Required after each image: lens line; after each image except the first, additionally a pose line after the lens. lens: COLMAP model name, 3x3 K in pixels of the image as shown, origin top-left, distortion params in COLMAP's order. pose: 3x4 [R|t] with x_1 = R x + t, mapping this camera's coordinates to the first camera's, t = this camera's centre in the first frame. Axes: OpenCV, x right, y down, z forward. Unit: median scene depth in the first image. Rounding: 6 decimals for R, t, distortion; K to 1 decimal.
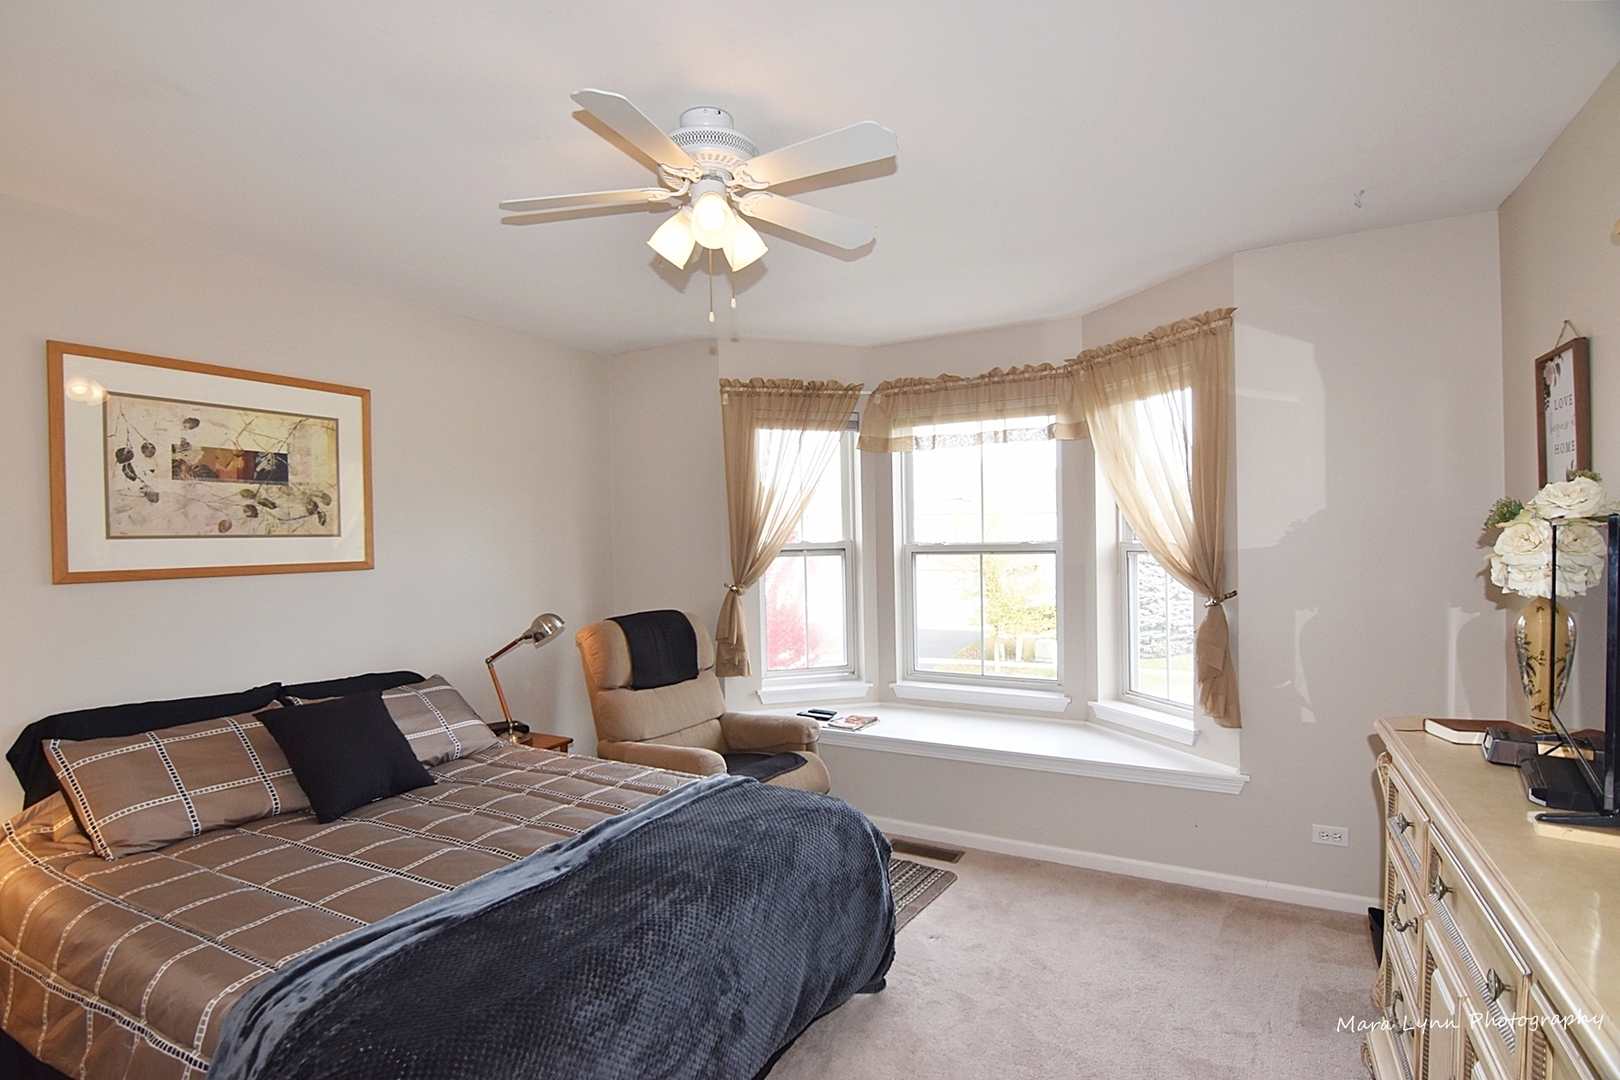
lens RADIAL K [[790.2, 0, 805.8], [0, 790.2, 539.7], [0, 0, 1]] dist [-0.011828, -0.004020]
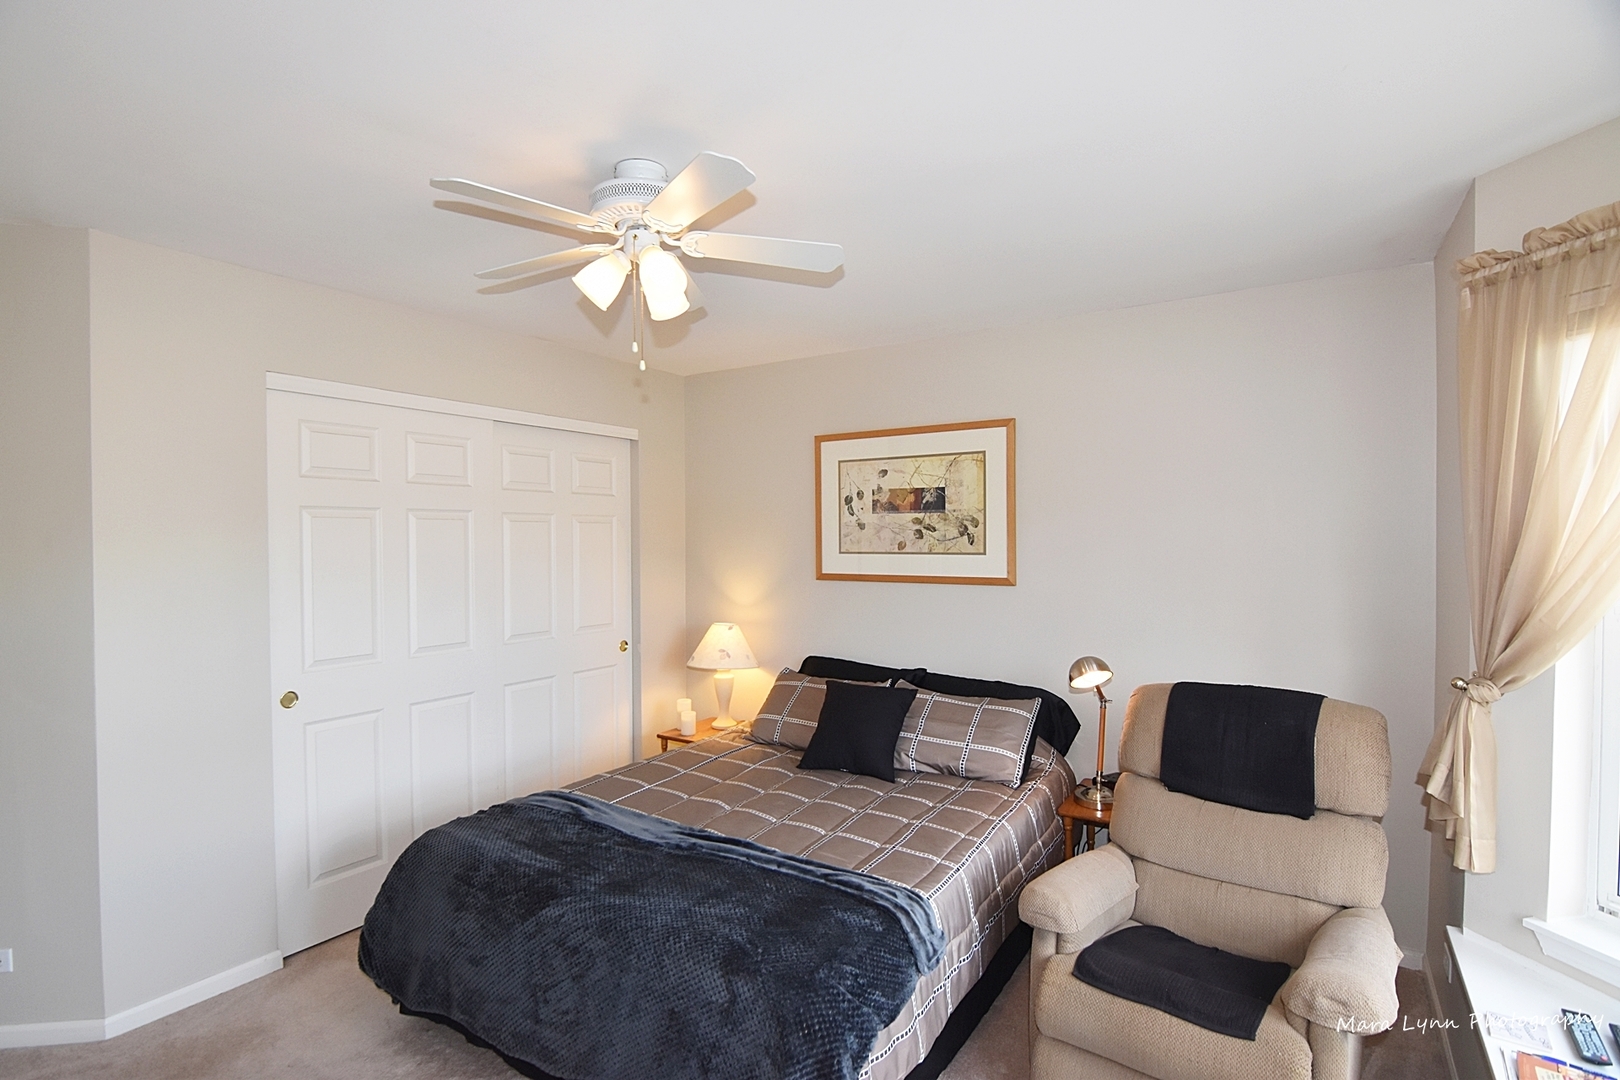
lens RADIAL K [[790.2, 0, 800.8], [0, 790.2, 545.0], [0, 0, 1]] dist [-0.011828, -0.004020]
pose [[-0.085503, 0.031768, -0.995831, 0.621472], [0.001987, 0.999495, 0.031714, -0.060507], [0.996336, 0.000733, -0.085523, 0.918333]]
